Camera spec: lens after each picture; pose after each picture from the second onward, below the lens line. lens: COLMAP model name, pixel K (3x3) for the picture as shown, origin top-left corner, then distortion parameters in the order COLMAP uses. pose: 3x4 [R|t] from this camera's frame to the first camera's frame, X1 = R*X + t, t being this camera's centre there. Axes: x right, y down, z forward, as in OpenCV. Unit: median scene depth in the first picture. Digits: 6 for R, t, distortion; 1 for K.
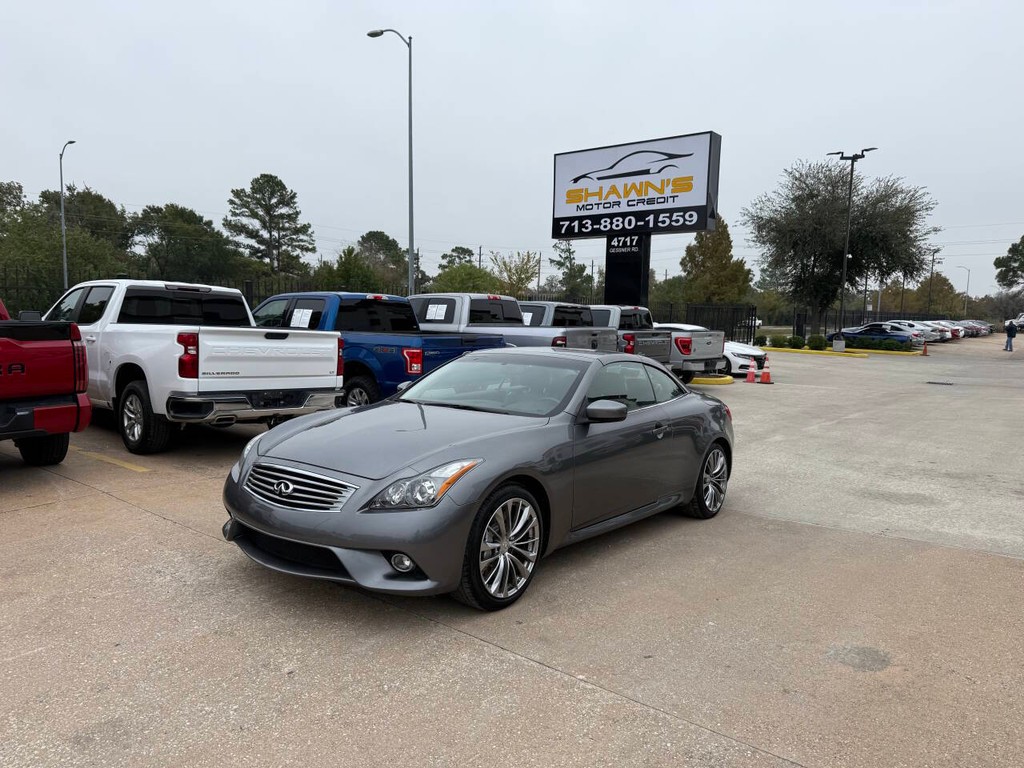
lens RADIAL K [[719.7, 0, 511.2], [0, 719.7, 387.9], [0, 0, 1]] dist [0.035036, -0.038457]
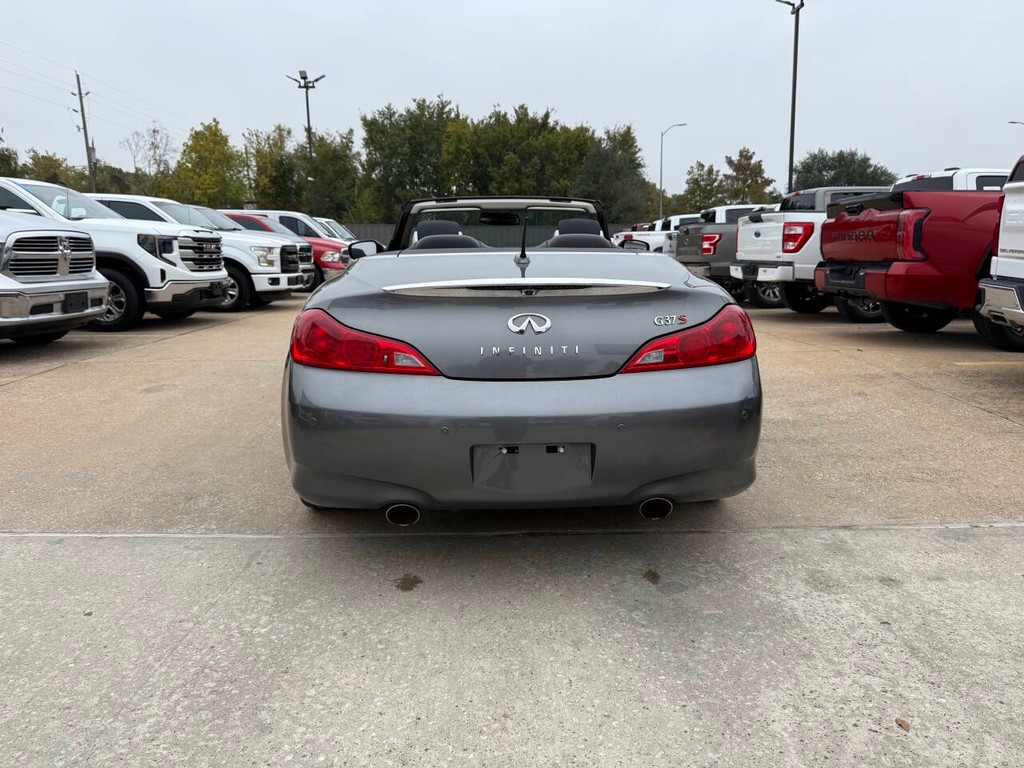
lens RADIAL K [[719.7, 0, 514.3], [0, 719.7, 381.8], [0, 0, 1]] dist [0.035036, -0.038457]
pose [[-0.768663, 0.104087, -0.631129, 0.413325], [-0.070121, 0.967014, 0.244883, -0.035660], [0.635799, 0.232487, -0.736009, 1.229009]]
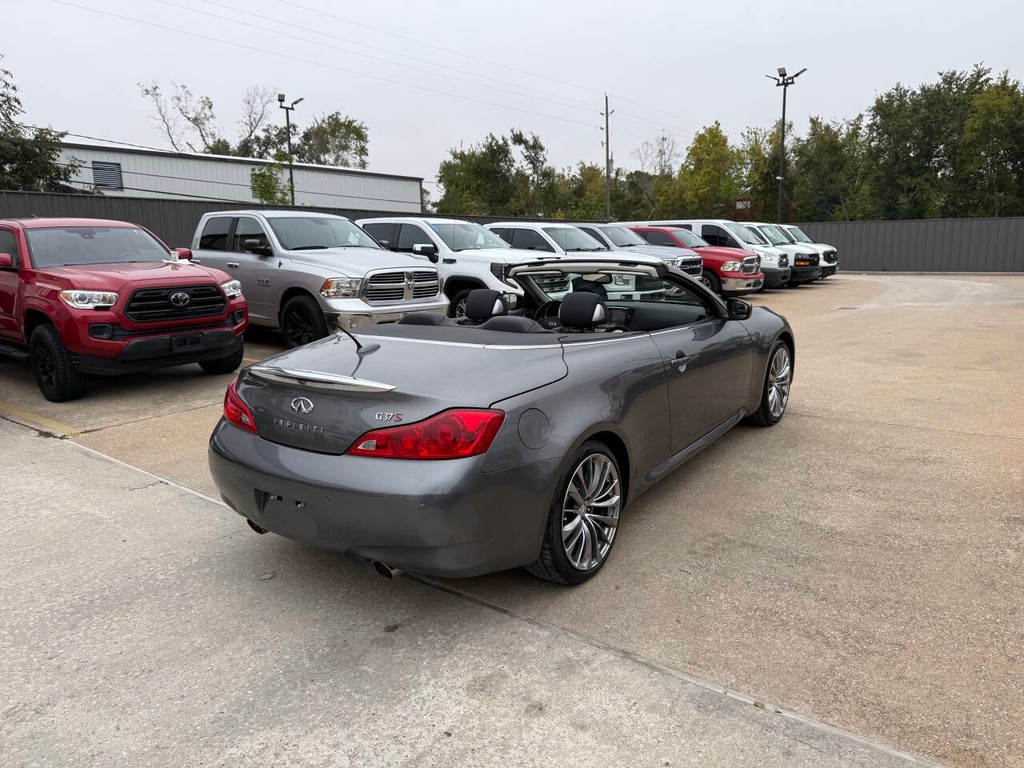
lens RADIAL K [[719.7, 0, 507.8], [0, 719.7, 383.1], [0, 0, 1]] dist [0.035036, -0.038457]
pose [[-0.999940, 0.001275, -0.010878, 0.092978], [-0.001848, 0.959325, 0.282298, -0.113819], [0.010795, 0.282302, -0.959265, 1.390760]]
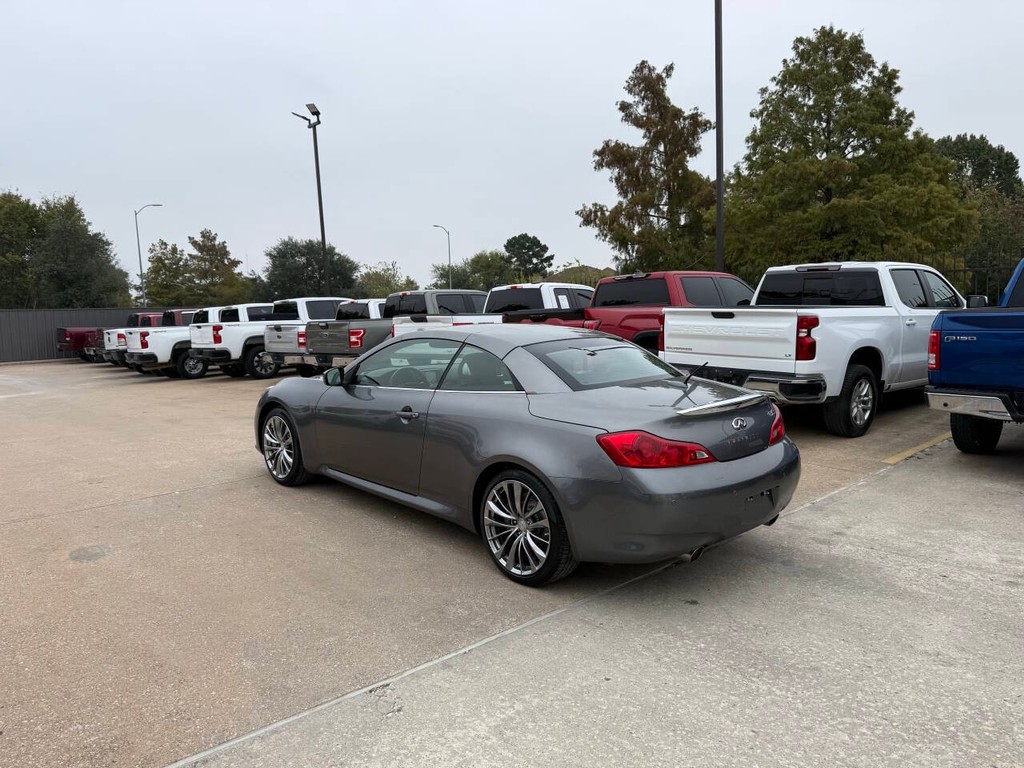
lens RADIAL K [[719.7, 0, 503.5], [0, 719.7, 381.3], [0, 0, 1]] dist [0.035036, -0.038457]
pose [[-0.162304, 0.079575, -0.983527, 0.768886], [-0.070475, 0.993263, 0.091993, -0.053893], [0.984221, 0.084245, -0.155602, 0.901856]]
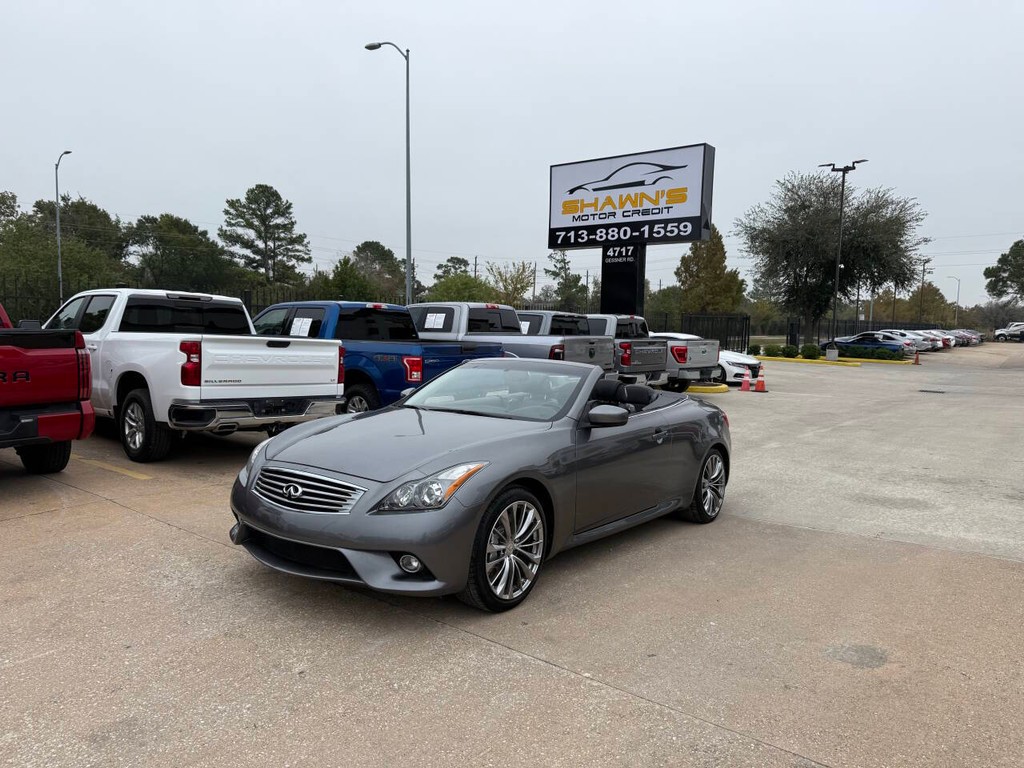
lens RADIAL K [[719.7, 0, 515.3], [0, 719.7, 384.3], [0, 0, 1]] dist [0.035036, -0.038457]
pose [[0.999922, -0.001809, 0.012365, -0.007016], [0.002039, 0.999826, -0.018556, 0.003606], [-0.012329, 0.018580, 0.999751, -0.011545]]
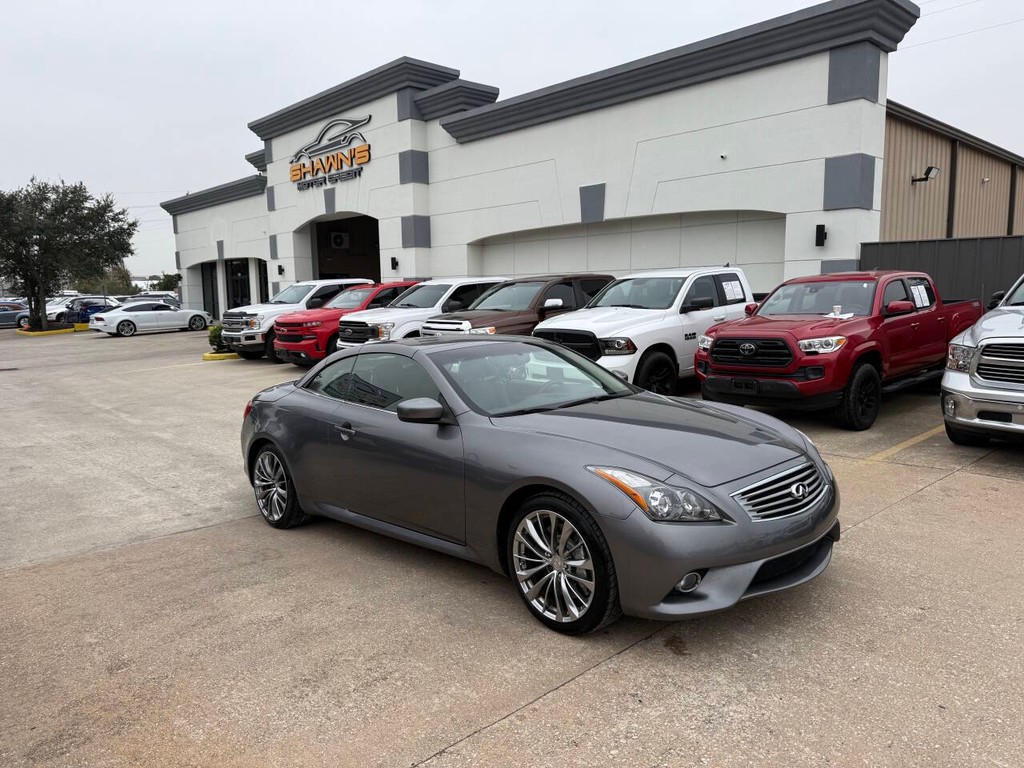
lens RADIAL K [[718.2, 0, 504.4], [0, 718.2, 383.1], [0, 0, 1]] dist [0.036257, -0.040568]
pose [[0.158703, -0.142210, 0.977031, -0.639363], [0.120076, 0.985007, 0.123867, -0.079448], [-0.979997, 0.097660, 0.173400, 0.609326]]
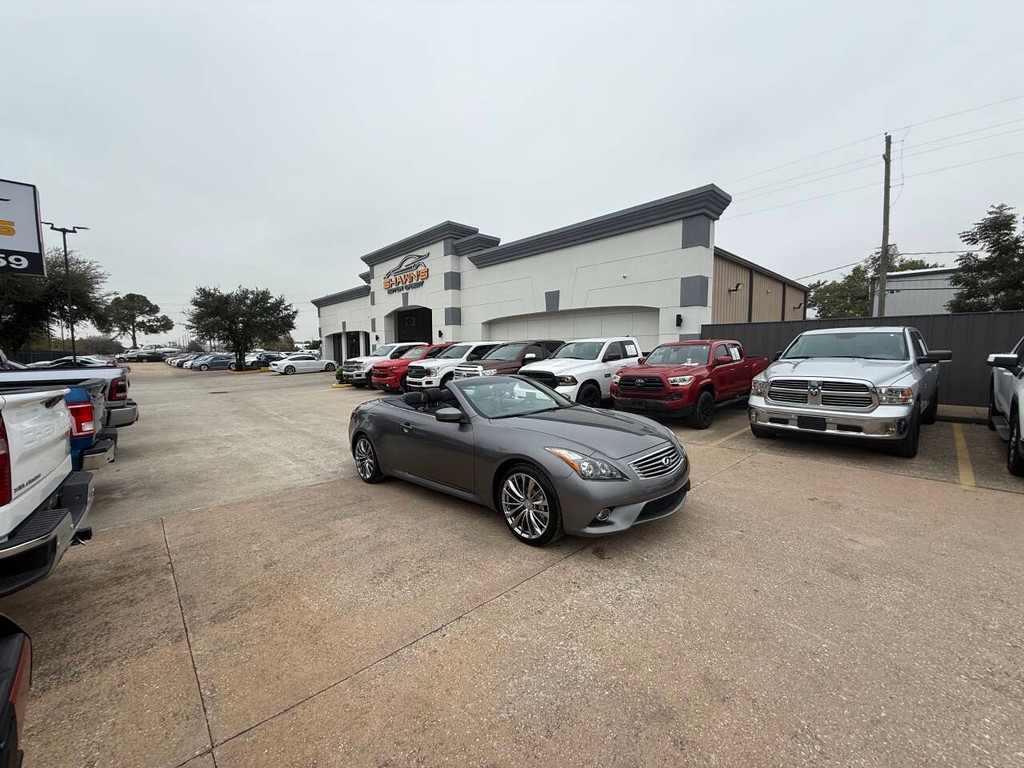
lens RADIAL K [[405.1, 0, 506.3], [0, 405.1, 385.3], [0, 0, 1]] dist [-0.000824, 0.001192]
pose [[0.150925, -0.099682, 0.983507, -0.626269], [0.112918, 0.990129, 0.083025, -0.073298], [-0.982075, 0.098525, 0.160691, 0.609090]]
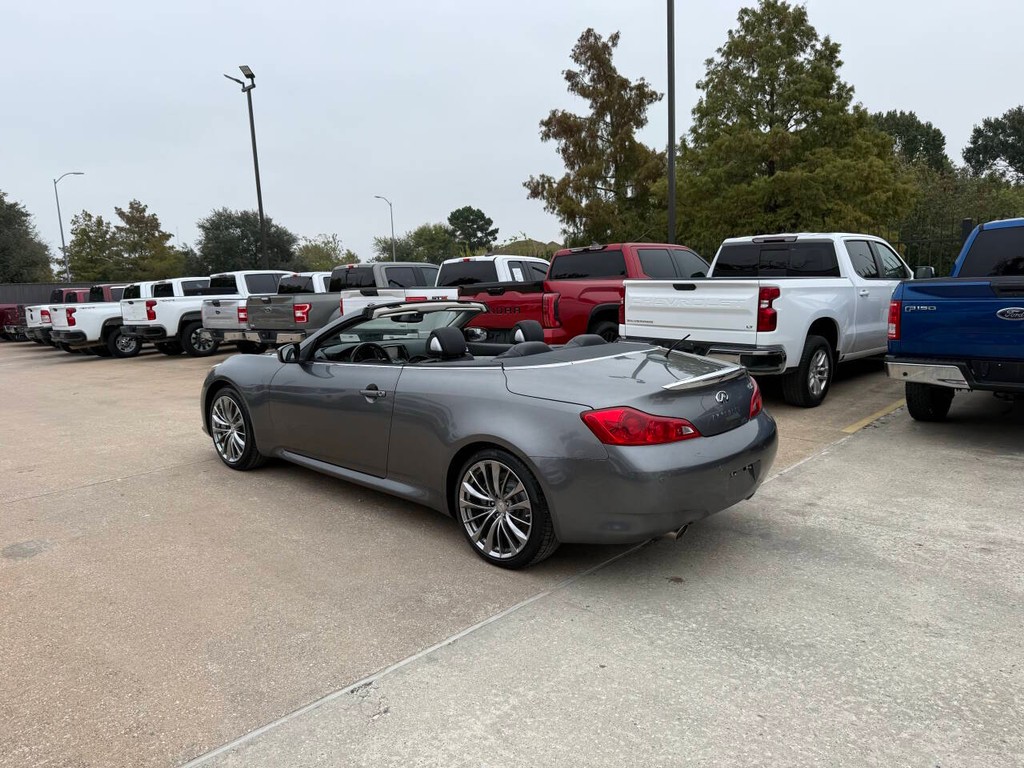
lens RADIAL K [[719.7, 0, 506.6], [0, 719.7, 387.3], [0, 0, 1]] dist [0.035036, -0.038457]
pose [[-0.081739, 0.123938, -0.988918, 0.742264], [-0.065913, 0.989393, 0.129446, -0.049491], [0.994472, 0.075763, -0.072703, 0.875527]]
